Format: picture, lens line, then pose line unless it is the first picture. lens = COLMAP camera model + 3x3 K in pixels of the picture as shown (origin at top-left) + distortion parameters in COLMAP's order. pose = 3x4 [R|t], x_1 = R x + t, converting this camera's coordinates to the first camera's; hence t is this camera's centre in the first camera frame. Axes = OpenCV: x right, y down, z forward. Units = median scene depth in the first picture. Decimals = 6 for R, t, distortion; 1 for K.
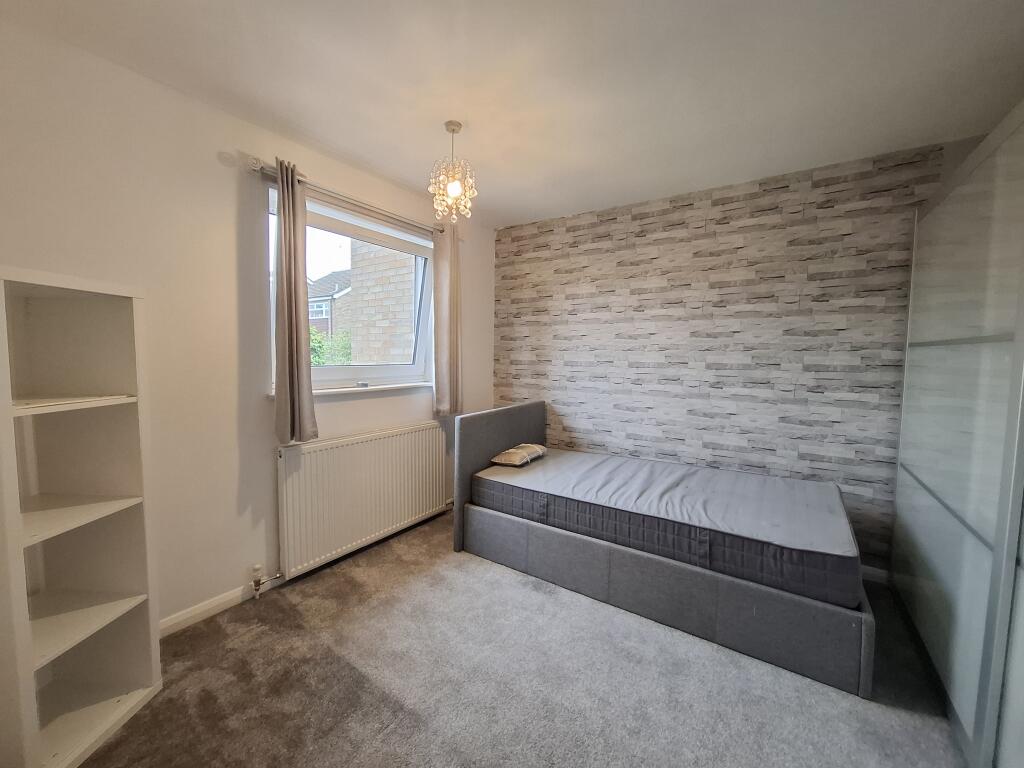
lens RADIAL K [[406.6, 0, 514.8], [0, 406.6, 384.3], [0, 0, 1]] dist [-0.003973, 0.001569]
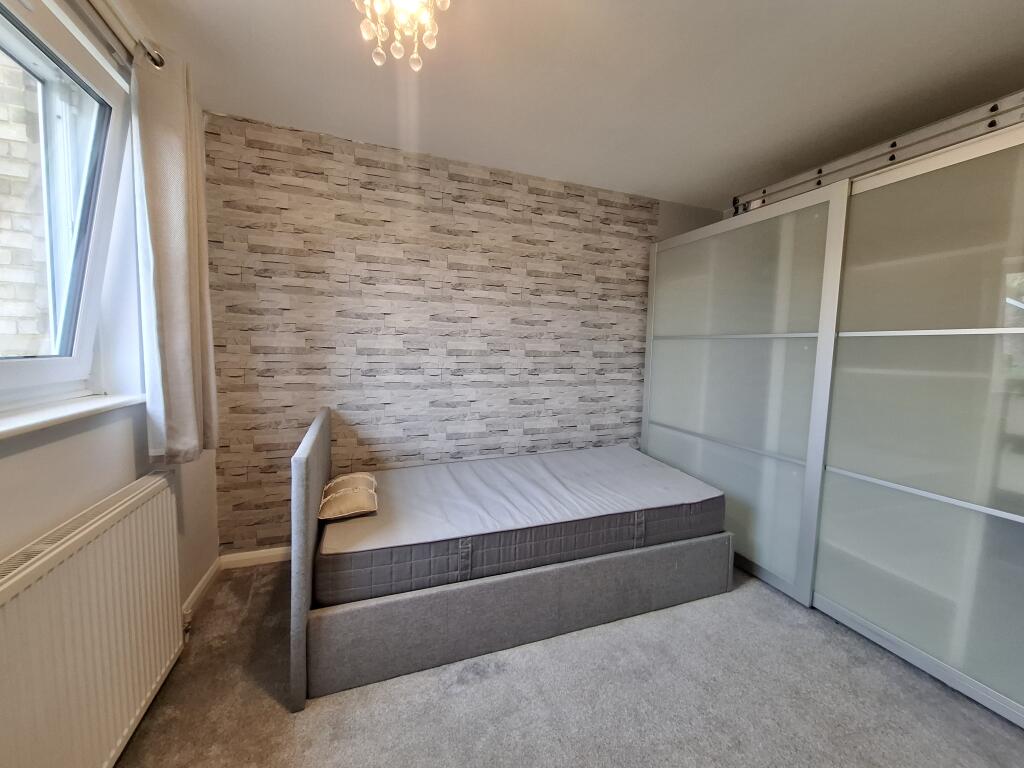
lens RADIAL K [[406.6, 0, 514.0], [0, 406.6, 381.0], [0, 0, 1]] dist [-0.003973, 0.001569]
pose [[0.578382, -0.065558, 0.813128, -0.342333], [0.042566, 0.997833, 0.050172, -0.027168], [-0.814655, 0.005593, 0.579919, 0.412971]]
